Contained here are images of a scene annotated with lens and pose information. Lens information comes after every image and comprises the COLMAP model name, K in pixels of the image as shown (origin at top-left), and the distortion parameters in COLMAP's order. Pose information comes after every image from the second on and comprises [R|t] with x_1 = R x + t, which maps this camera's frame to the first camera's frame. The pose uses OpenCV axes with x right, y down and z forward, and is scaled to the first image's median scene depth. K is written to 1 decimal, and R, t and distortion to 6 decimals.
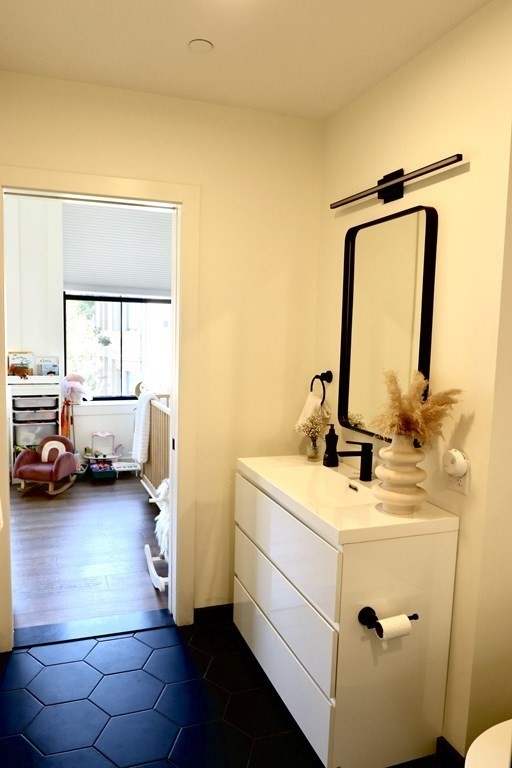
lens RADIAL K [[547.8, 0, 260.1], [0, 547.8, 387.7], [0, 0, 1]] dist [-0.048404, -0.001234]
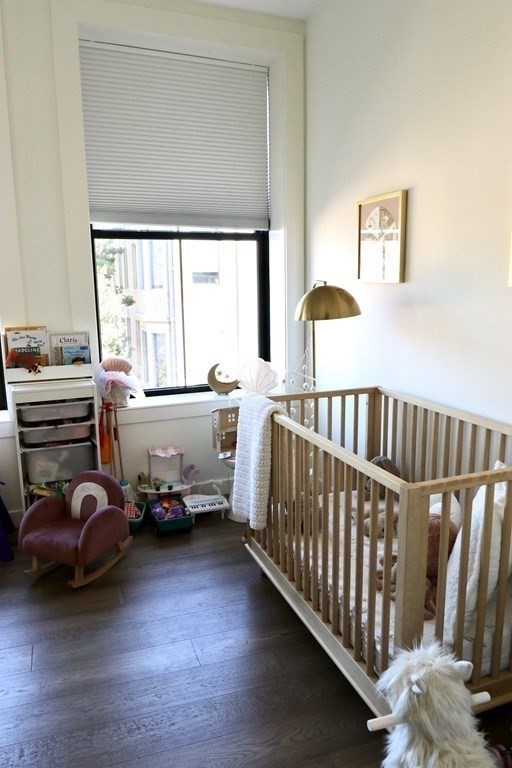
lens RADIAL K [[547.8, 0, 252.2], [0, 547.8, 382.9], [0, 0, 1]] dist [-0.048404, -0.001234]
pose [[0.998246, -0.034163, -0.048348, -0.160693], [0.037700, 0.996528, 0.074232, -0.038618], [0.045644, -0.075925, 0.996068, 0.398180]]
